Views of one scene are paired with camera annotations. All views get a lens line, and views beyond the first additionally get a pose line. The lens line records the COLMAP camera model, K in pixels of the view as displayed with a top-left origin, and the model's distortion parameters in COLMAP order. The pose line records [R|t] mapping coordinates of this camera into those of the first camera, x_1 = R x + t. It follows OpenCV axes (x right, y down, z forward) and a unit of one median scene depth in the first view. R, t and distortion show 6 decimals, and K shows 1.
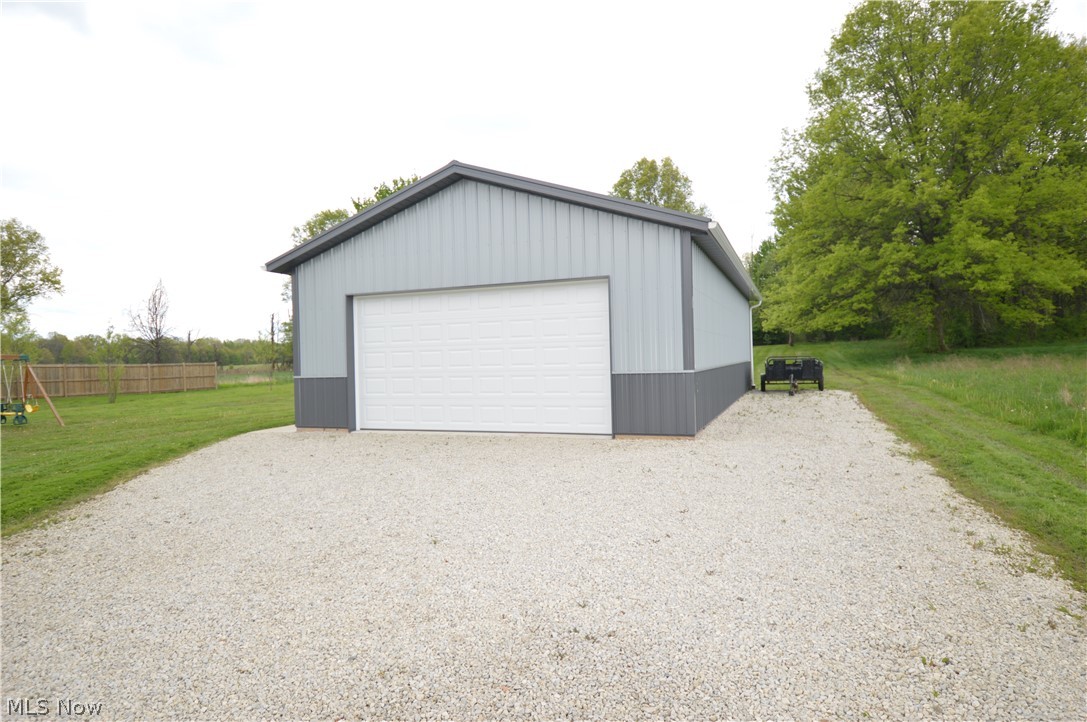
lens RADIAL K [[602.5, 0, 540.3], [0, 602.5, 370.7], [0, 0, 1]] dist [-0.001154, -0.000403]
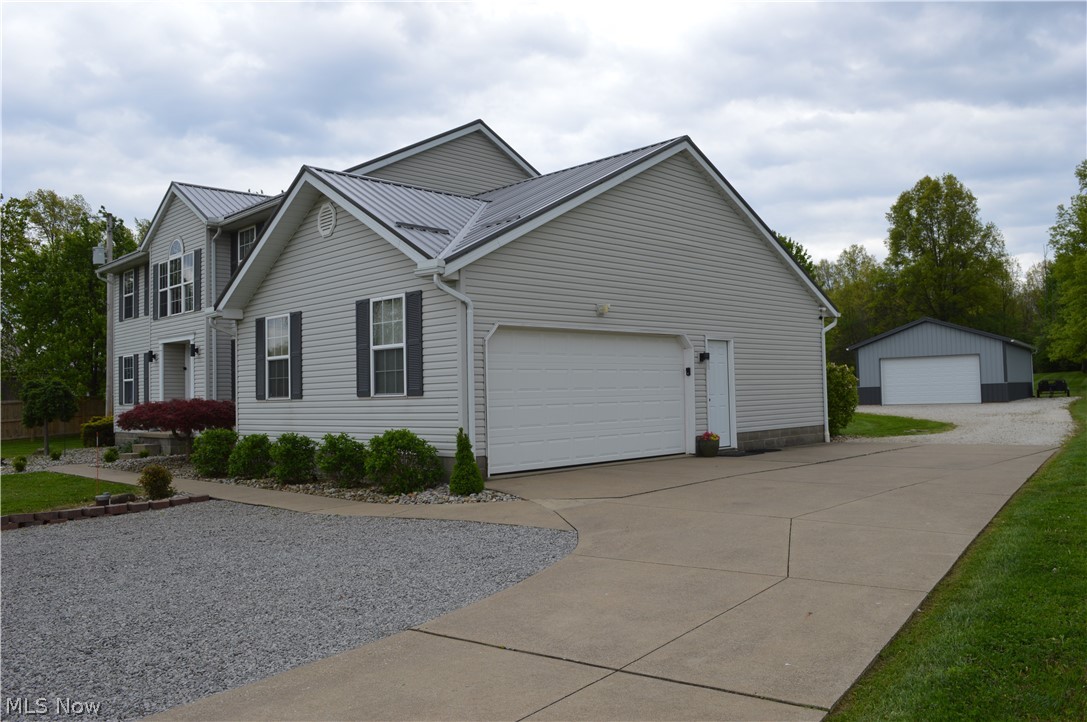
lens RADIAL K [[860.5, 0, 554.9], [0, 860.5, 355.8], [0, 0, 1]] dist [-0.078628, -0.000678]
pose [[0.978324, -0.005262, -0.207014, -0.325836], [-0.006944, 0.998281, -0.058191, 0.037055], [0.206965, 0.058367, 0.976606, -1.078272]]
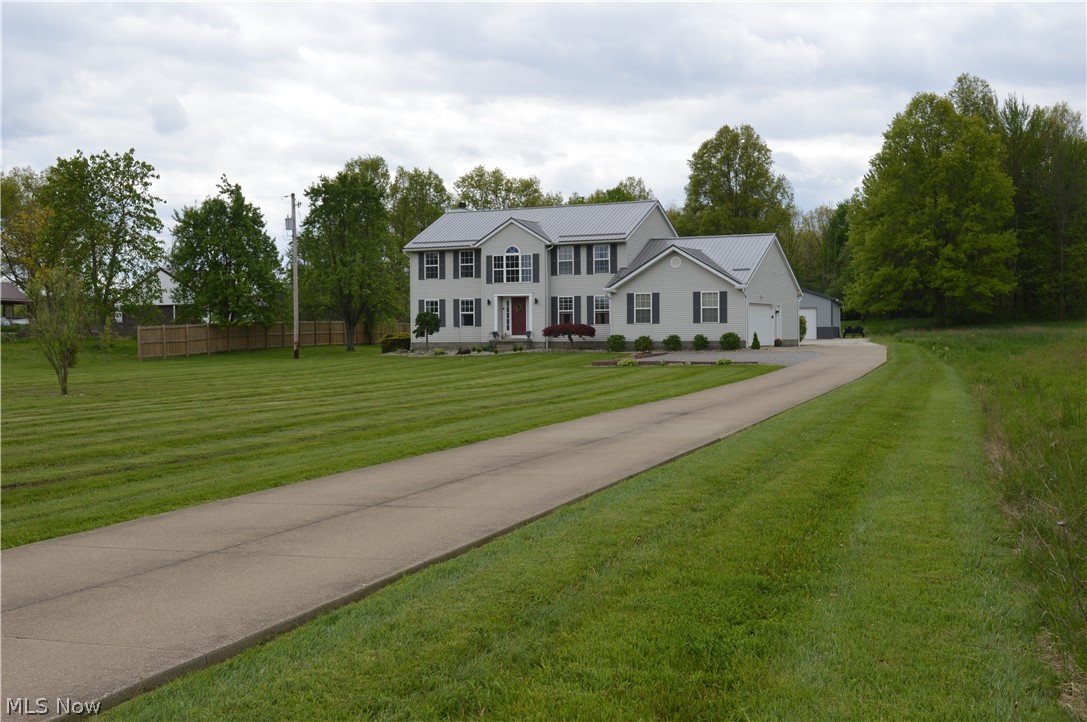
lens RADIAL K [[1250.9, 0, 538.5], [0, 1250.9, 358.5], [0, 0, 1]] dist [-0.028809, 0.000000]
pose [[0.992045, 0.019399, 0.124377, -0.959211], [-0.019075, 0.999811, -0.003795, 0.097446], [-0.124427, 0.001393, 0.992228, -2.500195]]
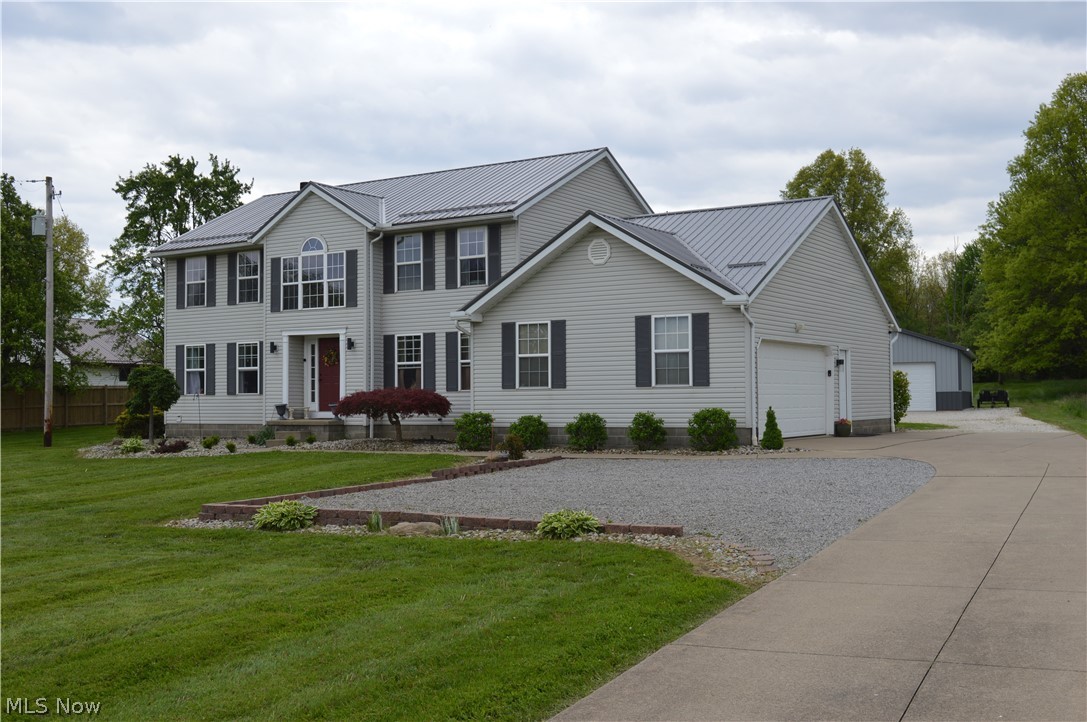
lens RADIAL K [[1181.9, 0, 546.3], [0, 1181.9, 359.1], [0, 0, 1]] dist [-0.070940, 0.000000]
pose [[0.999698, 0.020532, 0.013535, -0.572627], [-0.019777, 0.998359, -0.053741, 0.058148], [-0.014617, 0.053457, 0.998463, -1.464065]]
